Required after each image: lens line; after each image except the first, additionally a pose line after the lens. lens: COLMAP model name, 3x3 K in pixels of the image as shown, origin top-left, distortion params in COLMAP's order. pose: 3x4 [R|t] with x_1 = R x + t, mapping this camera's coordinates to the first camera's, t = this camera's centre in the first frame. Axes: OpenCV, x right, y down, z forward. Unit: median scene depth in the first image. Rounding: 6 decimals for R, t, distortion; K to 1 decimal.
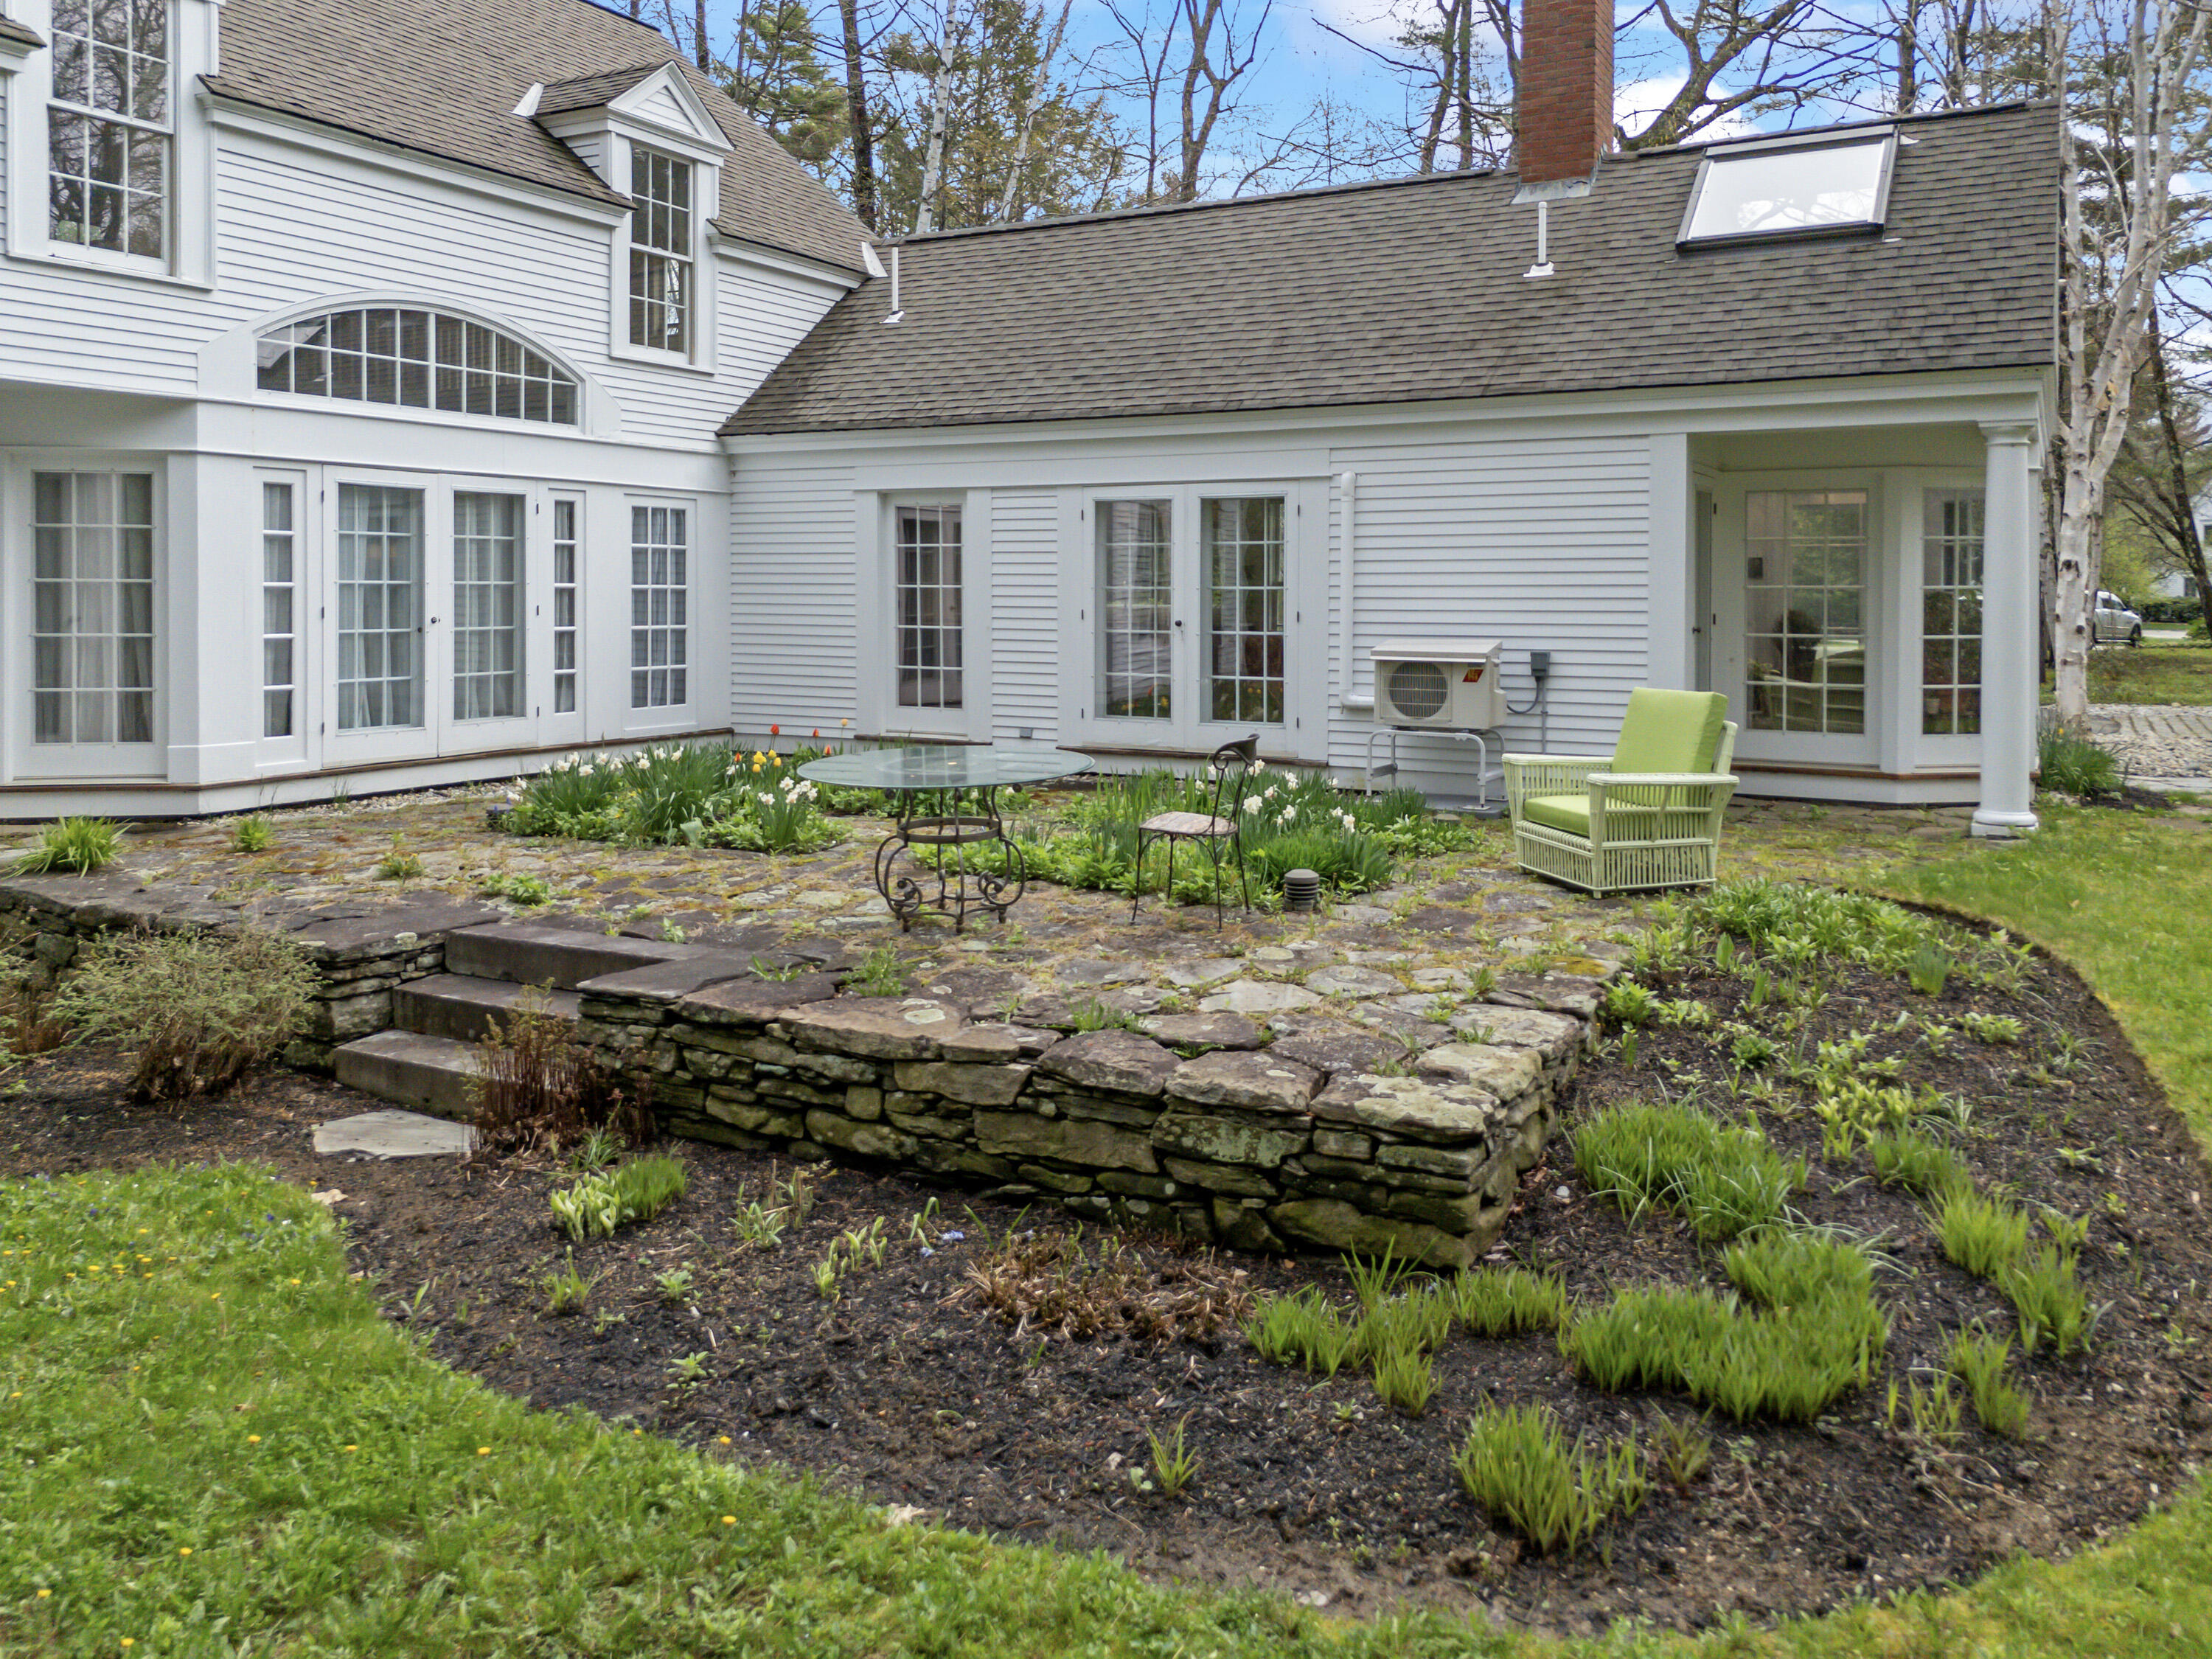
lens RADIAL K [[1699.6, 0, 1133.3], [0, 1699.6, 616.7], [0, 0, 1]] dist [0.001482, -0.002345]
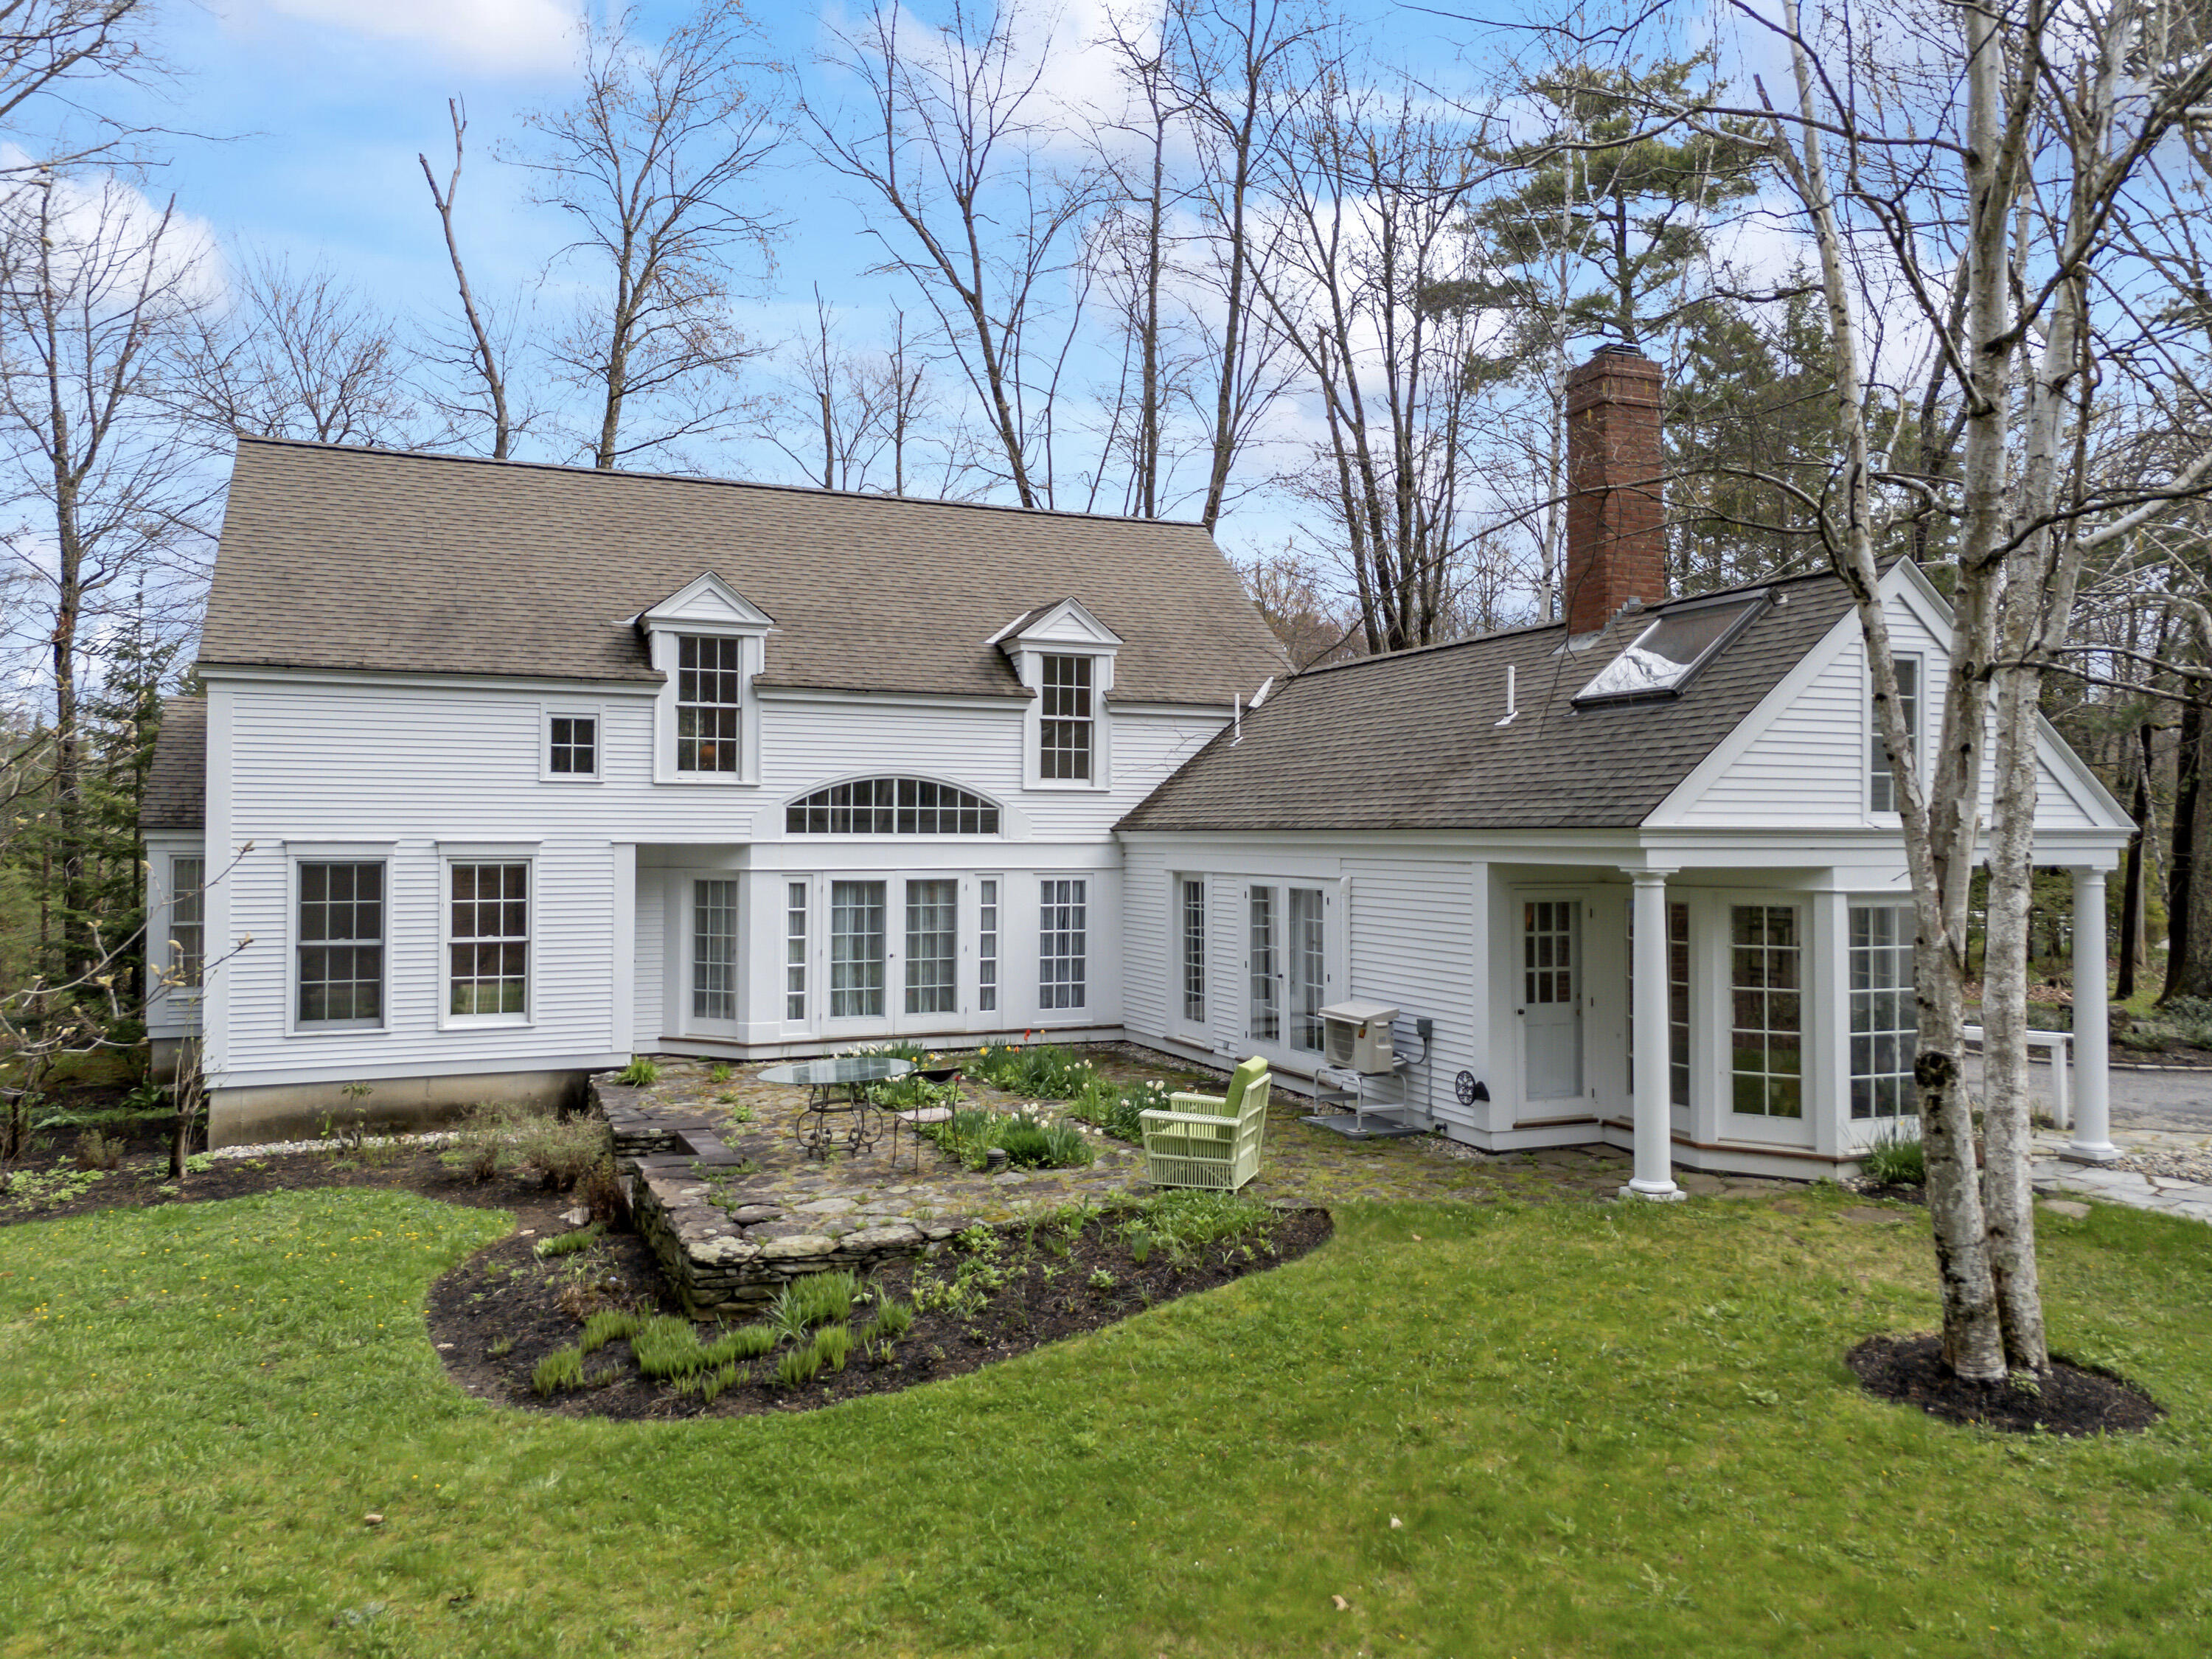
lens RADIAL K [[1626.2, 0, 1115.3], [0, 1626.2, 799.4], [0, 0, 1]] dist [0.093300, -0.000131]
pose [[0.777647, -0.017410, -0.628461, 0.811961], [-0.008748, 0.999220, -0.038506, -0.094462], [0.628641, 0.035441, 0.776888, -0.159839]]
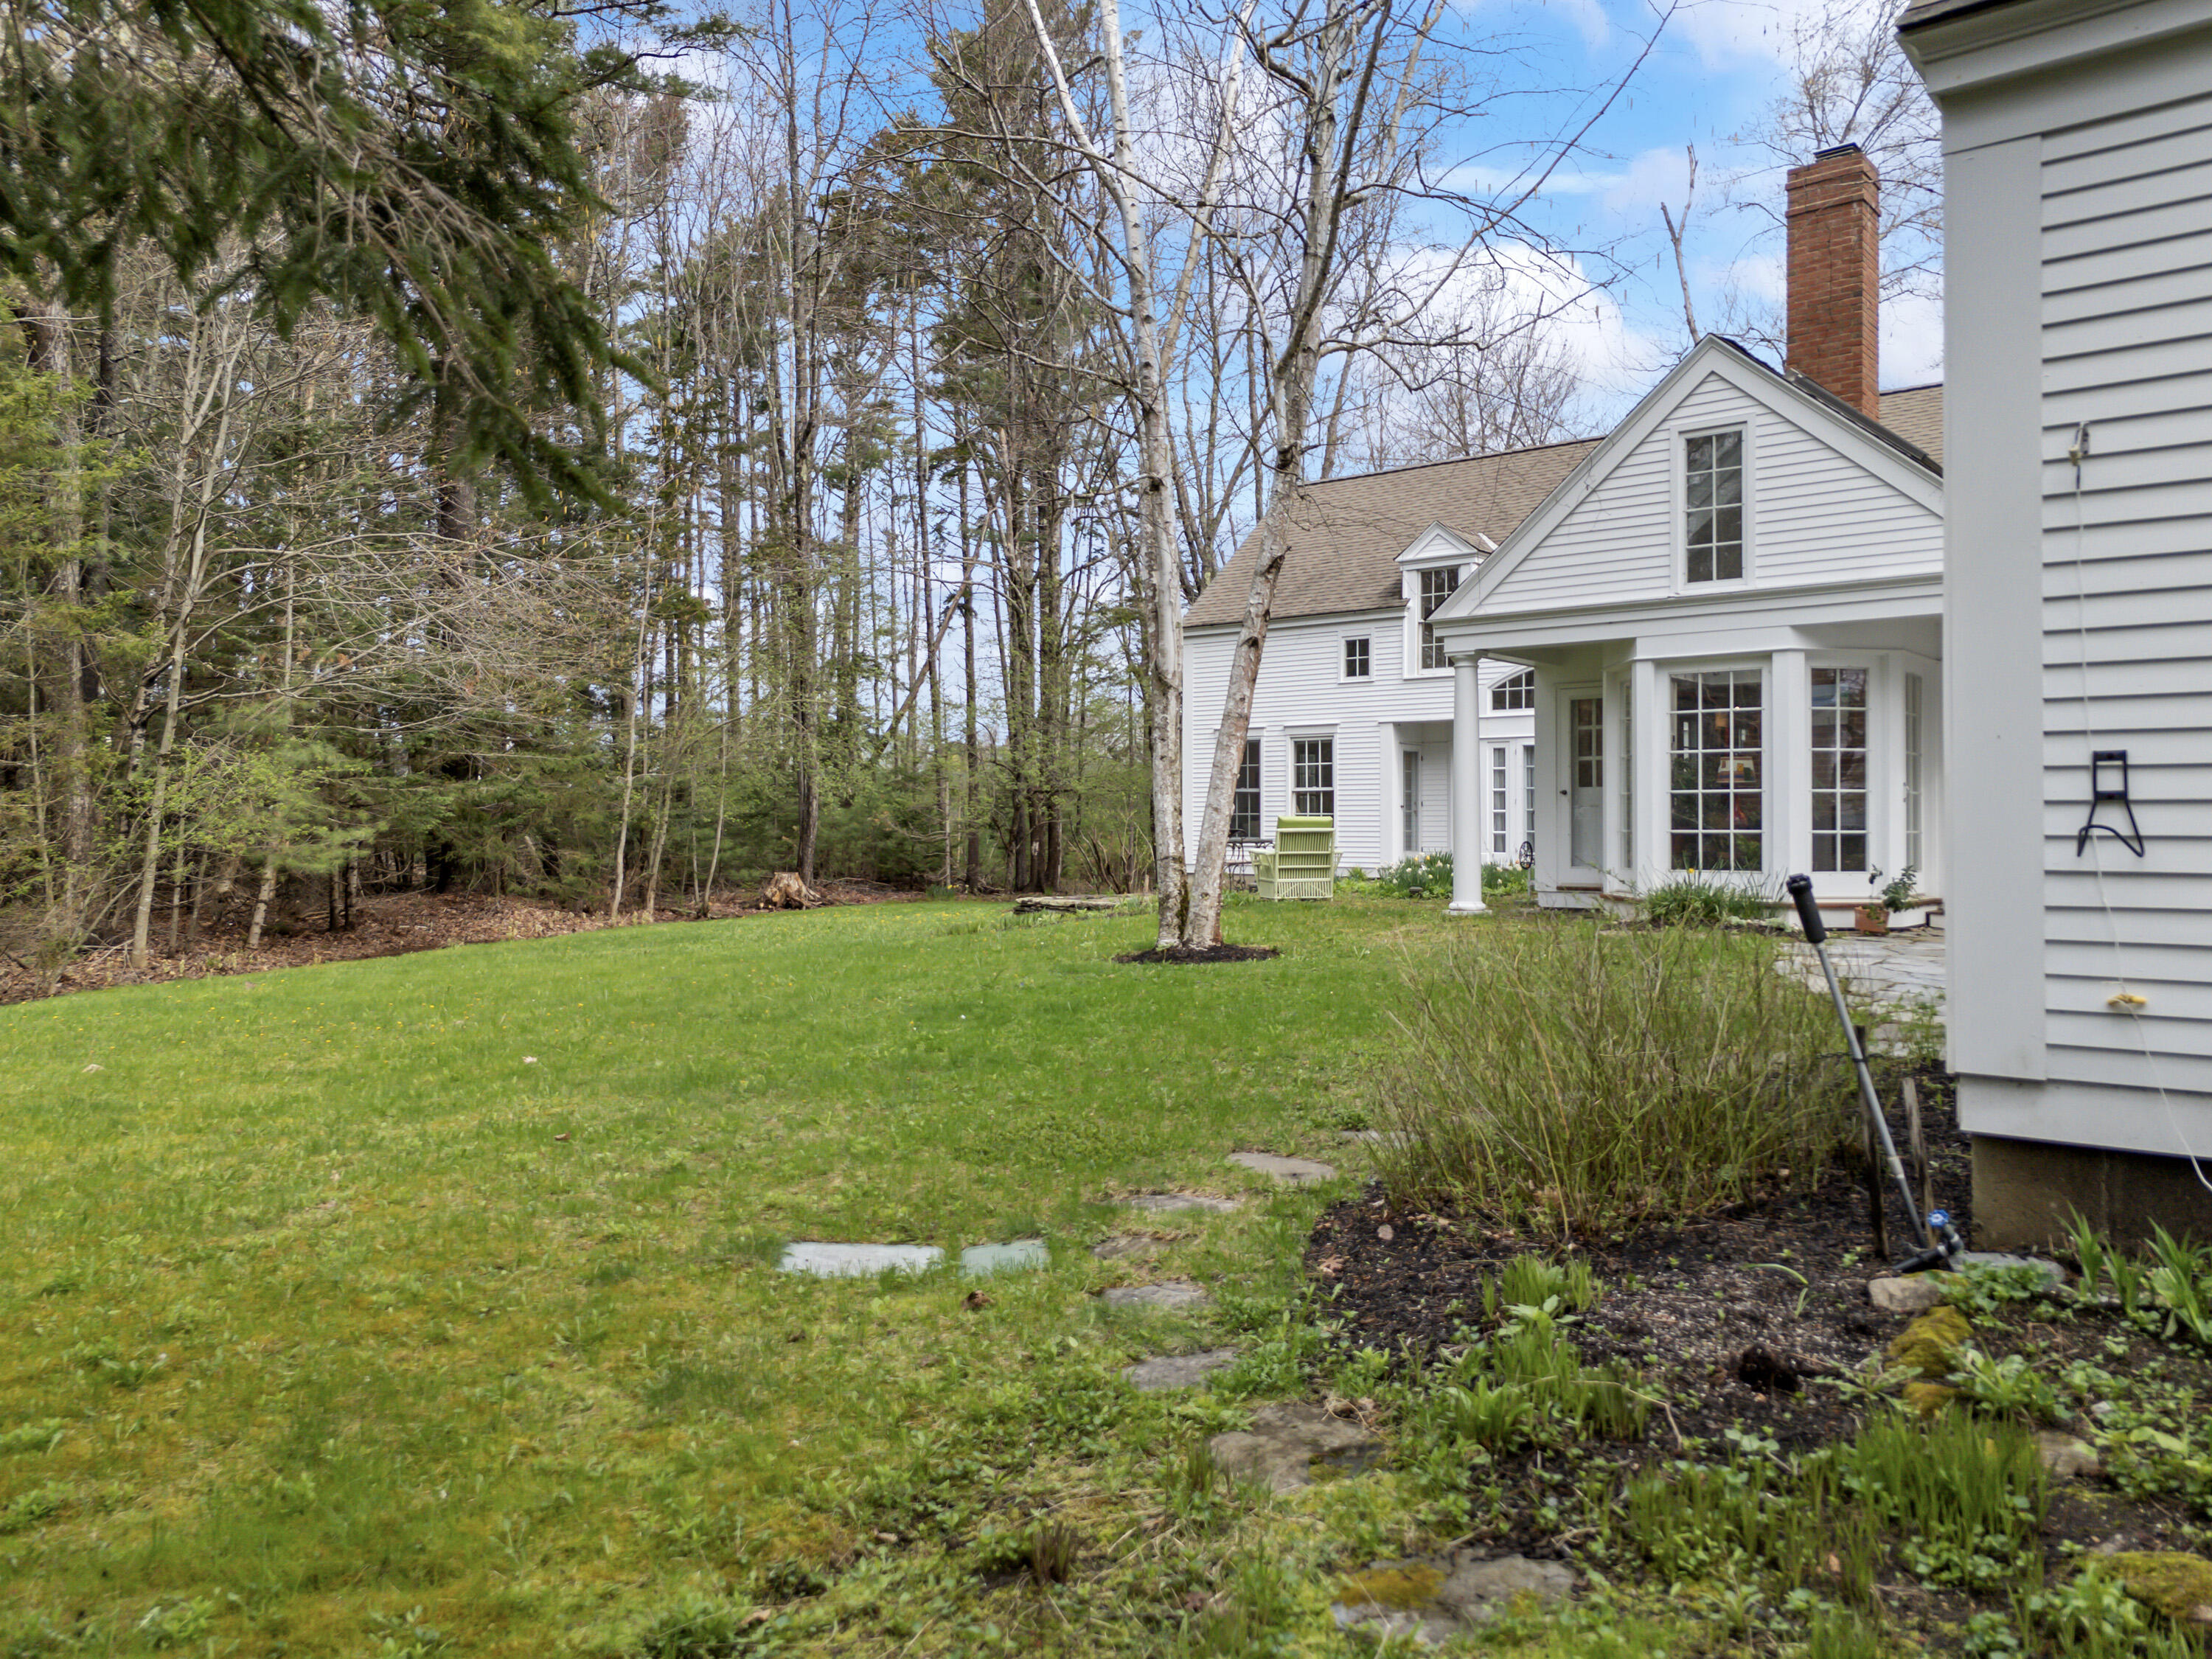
lens RADIAL K [[1626.2, 0, 1115.3], [0, 1626.2, 799.4], [0, 0, 1]] dist [0.093300, -0.000131]
pose [[-0.183397, -0.024539, -0.982733, 1.712423], [-0.016608, 0.999623, -0.021861, 0.049994], [0.982899, 0.012312, -0.183736, 0.805862]]
